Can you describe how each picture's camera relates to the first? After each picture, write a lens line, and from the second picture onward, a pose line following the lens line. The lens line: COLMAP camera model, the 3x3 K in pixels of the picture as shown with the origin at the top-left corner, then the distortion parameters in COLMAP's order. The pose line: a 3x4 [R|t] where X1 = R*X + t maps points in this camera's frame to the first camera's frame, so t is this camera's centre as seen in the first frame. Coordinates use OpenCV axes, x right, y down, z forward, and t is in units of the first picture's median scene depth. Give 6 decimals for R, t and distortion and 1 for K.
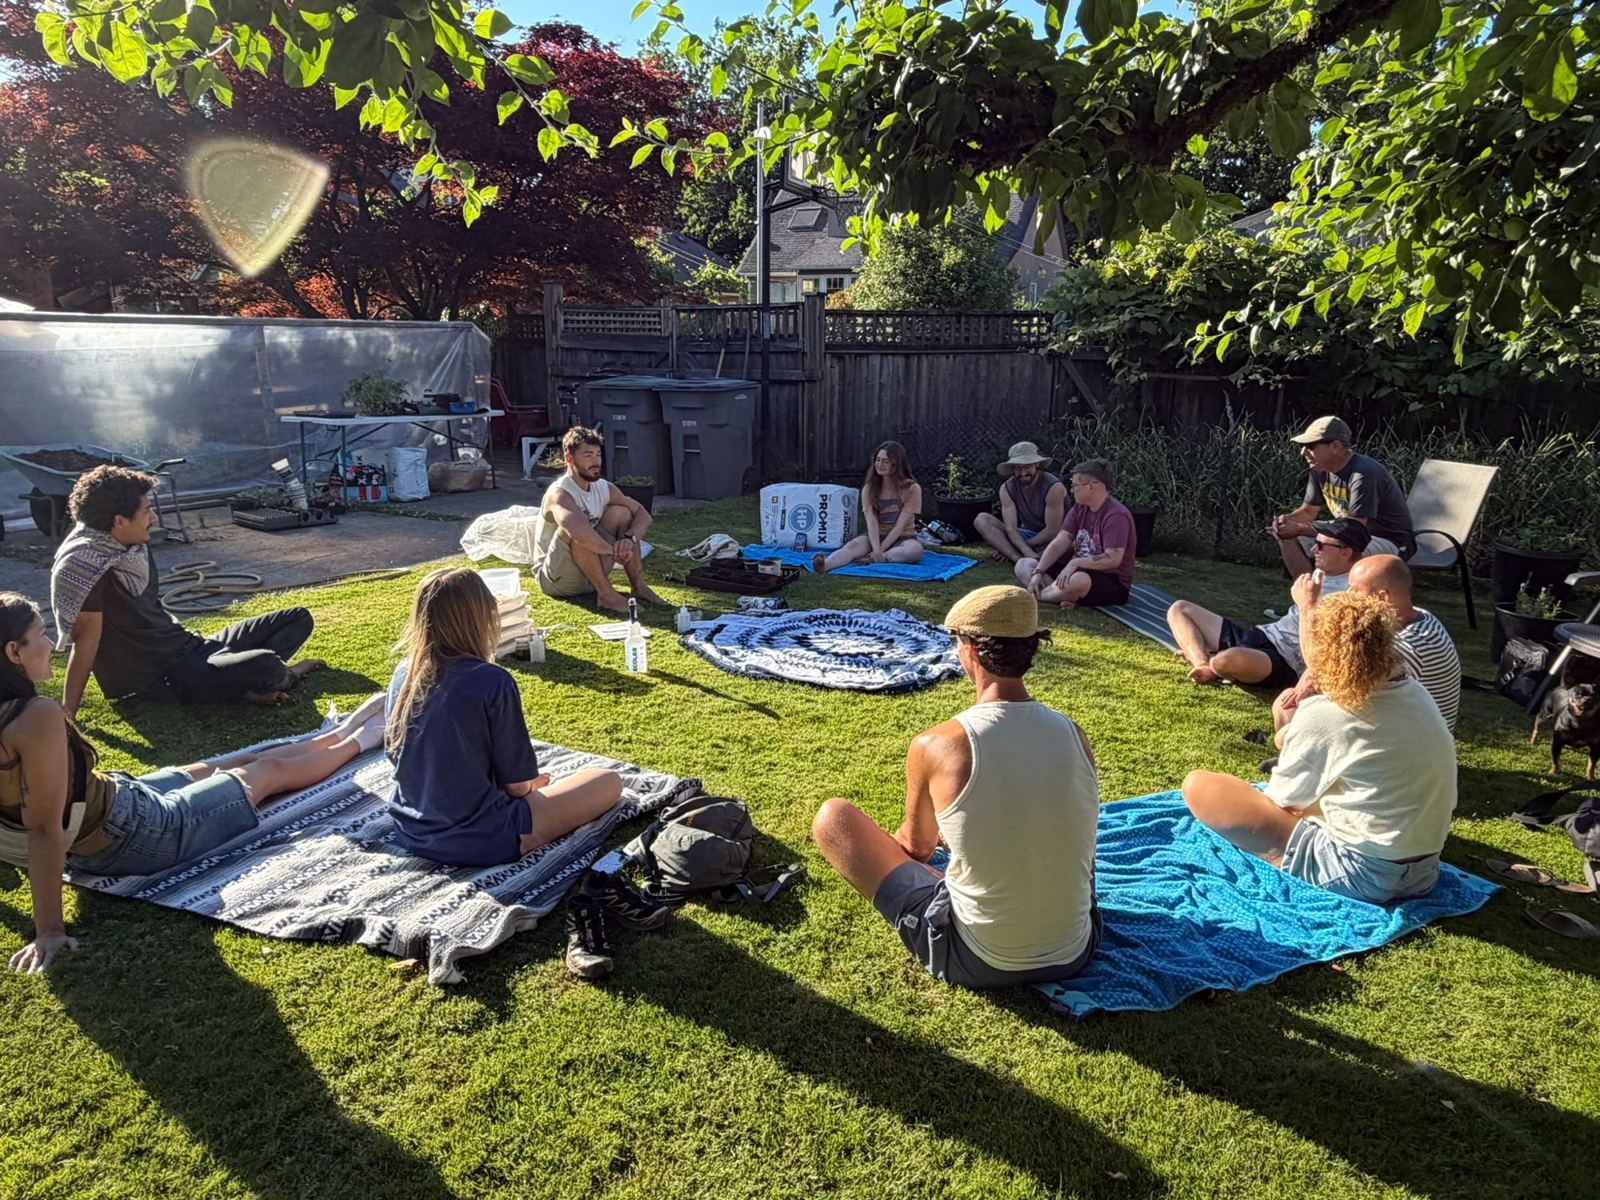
lens RADIAL K [[1301.0, 0, 800.0], [0, 1301.0, 600.0], [0, 0, 1]] dist [0.034850, -0.009277]
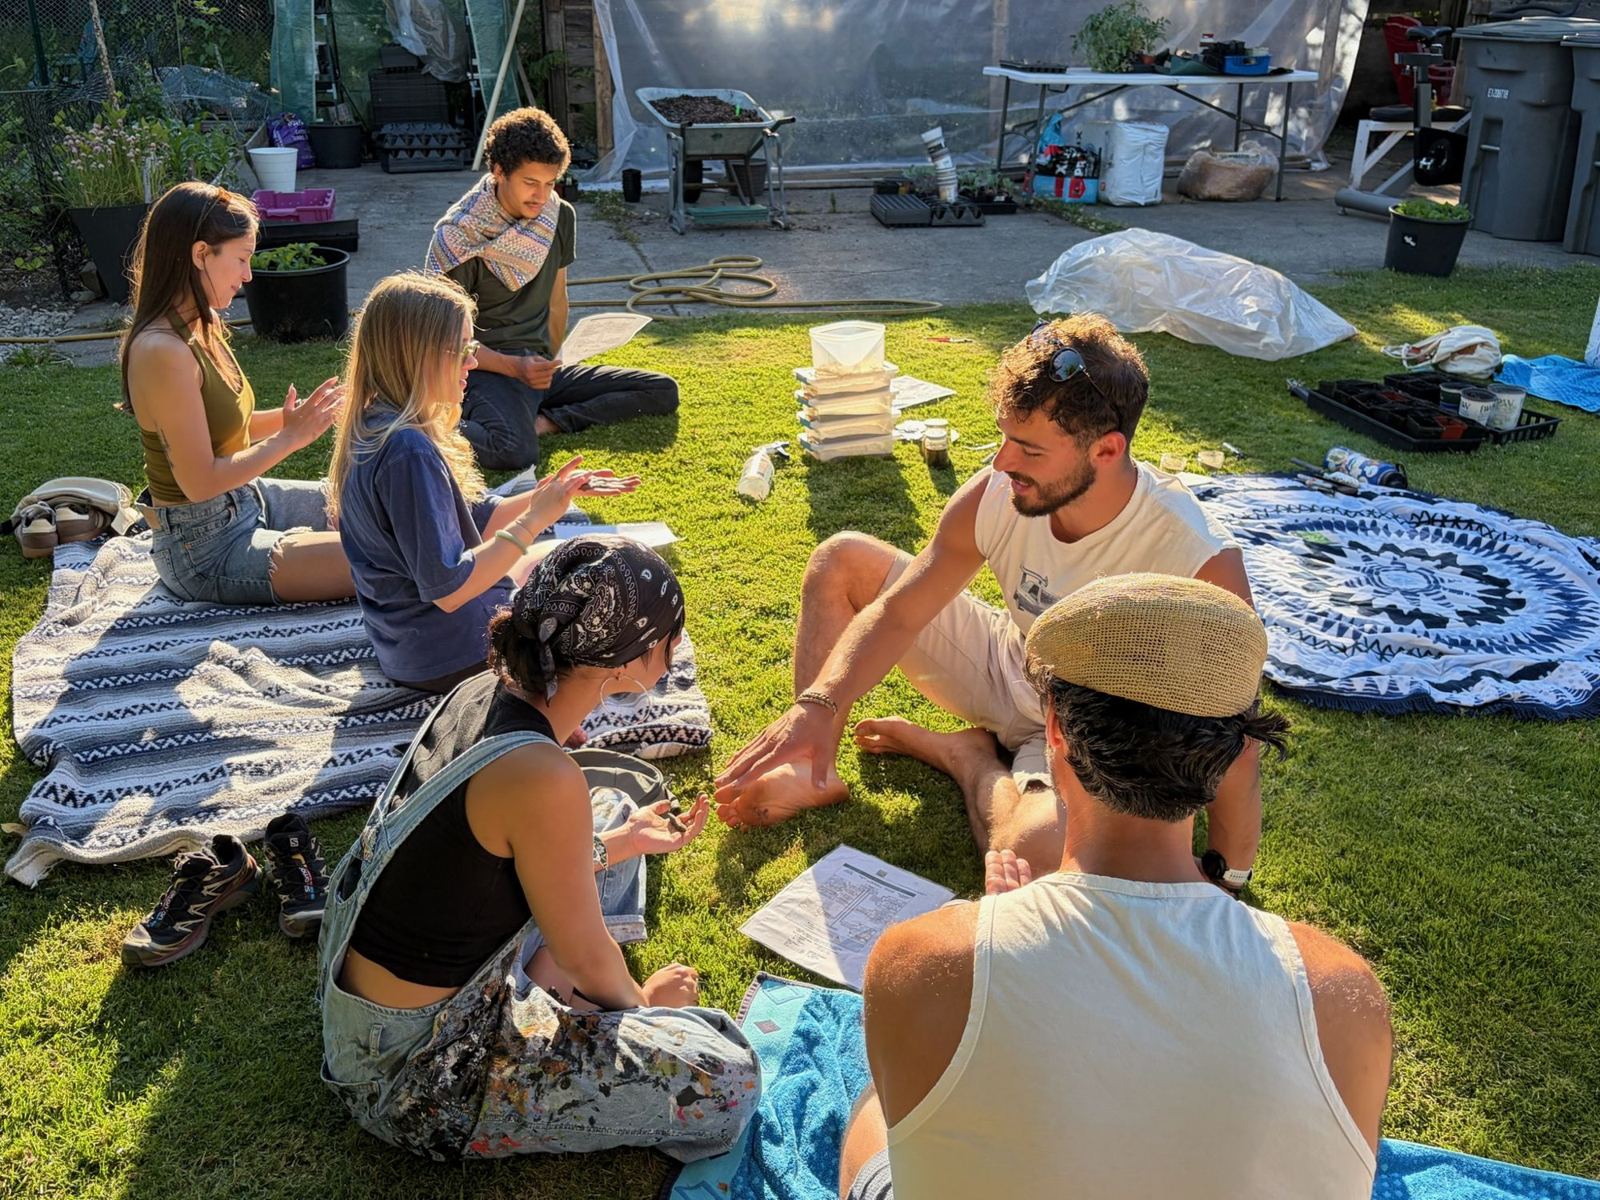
lens RADIAL K [[1628.0, 0, 800.0], [0, 1628.0, 600.0], [0, 0, 1]] dist [0.000763, -0.008936]
pose [[0.639803, 0.276866, -0.716936, 0.263047], [-0.151550, 0.959990, 0.235484, -0.056126], [0.753449, -0.042012, 0.656163, 0.336249]]
